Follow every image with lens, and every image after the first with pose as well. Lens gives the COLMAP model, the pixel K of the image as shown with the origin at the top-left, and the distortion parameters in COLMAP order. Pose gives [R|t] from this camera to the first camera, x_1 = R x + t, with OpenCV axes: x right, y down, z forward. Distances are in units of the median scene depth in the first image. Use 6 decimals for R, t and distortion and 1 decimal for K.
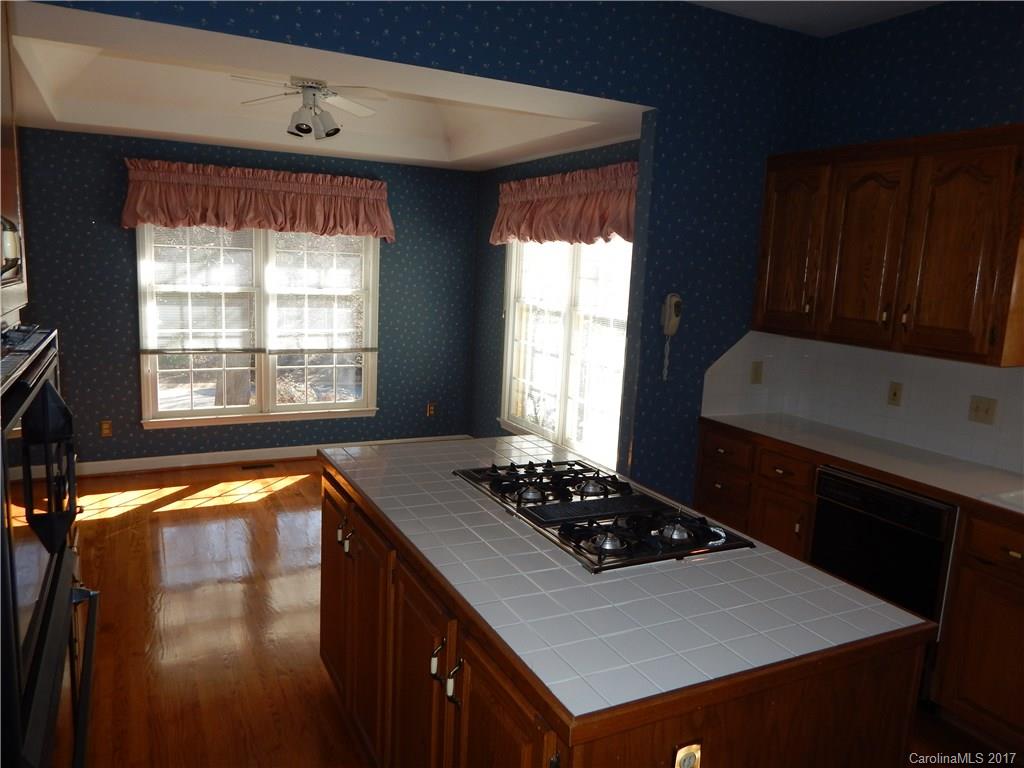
lens RADIAL K [[745.2, 0, 513.1], [0, 745.2, 388.0], [0, 0, 1]] dist [-0.006301, -0.006708]
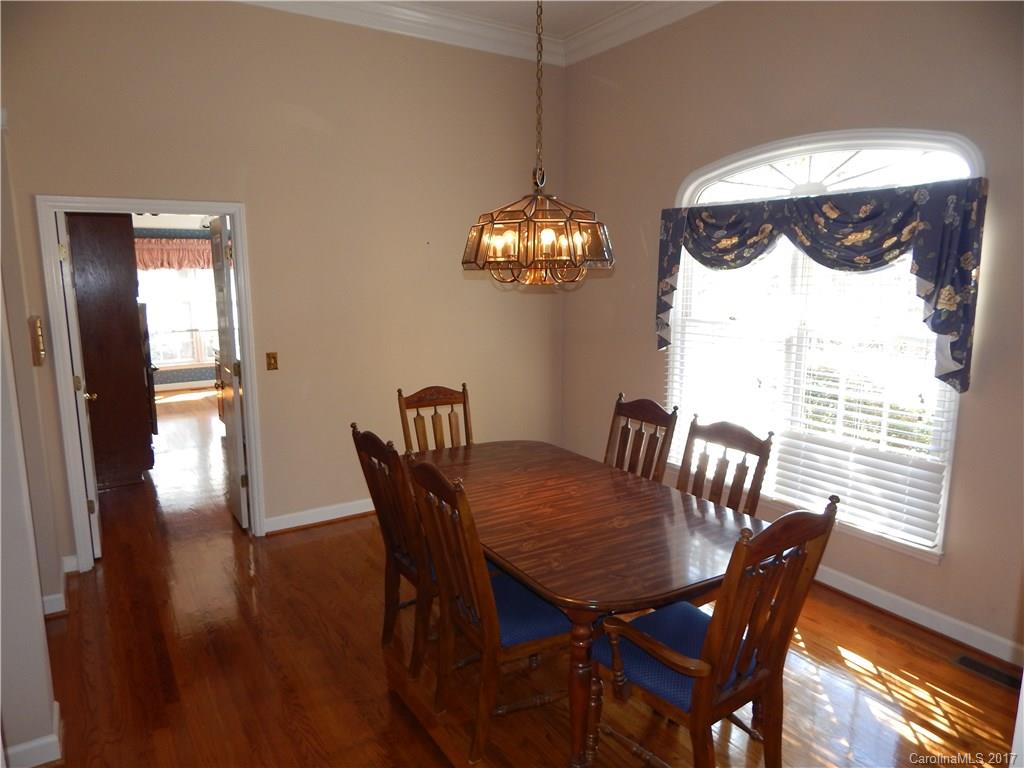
lens RADIAL K [[686.2, 0, 514.0], [0, 686.2, 381.6], [0, 0, 1]] dist [0.030769, -0.020063]
pose [[0.993820, -0.066011, 0.089240, 0.352634], [0.066177, 0.997807, 0.001097, 0.152356], [-0.089117, 0.004815, 0.996010, -0.970560]]
